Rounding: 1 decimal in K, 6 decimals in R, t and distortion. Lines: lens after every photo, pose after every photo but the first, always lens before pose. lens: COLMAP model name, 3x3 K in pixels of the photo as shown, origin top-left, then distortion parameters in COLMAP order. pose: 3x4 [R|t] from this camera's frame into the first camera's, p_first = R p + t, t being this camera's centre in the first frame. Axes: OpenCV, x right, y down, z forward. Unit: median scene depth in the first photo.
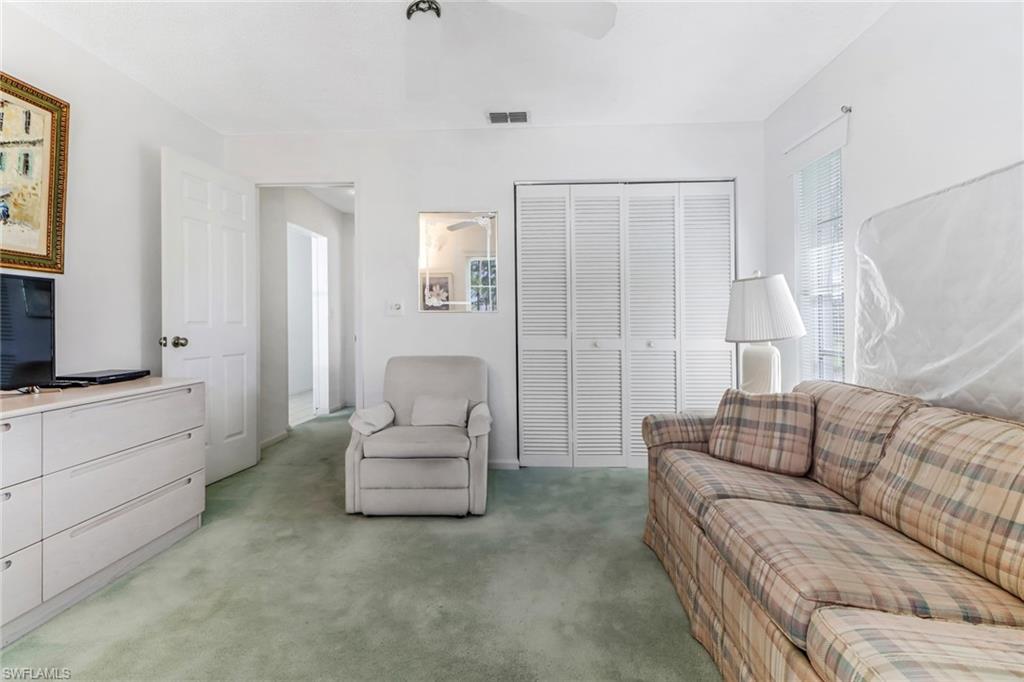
lens RADIAL K [[485.6, 0, 507.7], [0, 485.6, 338.5], [0, 0, 1]] dist [0.000782, -0.013205]
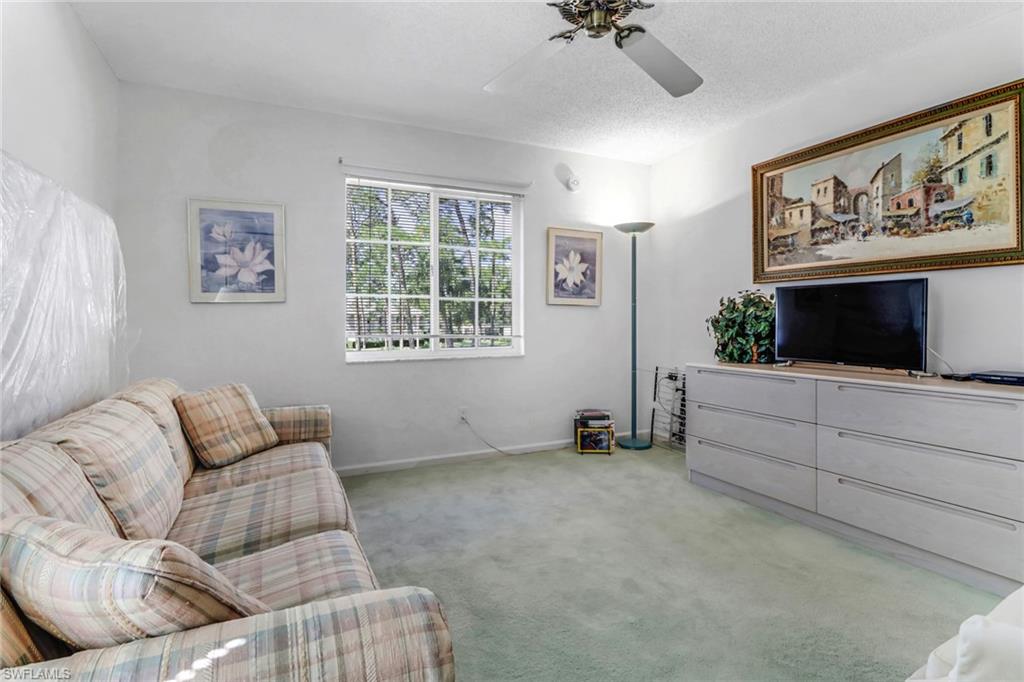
lens RADIAL K [[485.6, 0, 507.7], [0, 485.6, 338.5], [0, 0, 1]] dist [0.000782, -0.013205]
pose [[-0.882462, 0.025153, -0.469710, 0.433141], [-0.004222, 0.998106, 0.061380, -0.045129], [0.470364, 0.056148, -0.880684, 1.453033]]
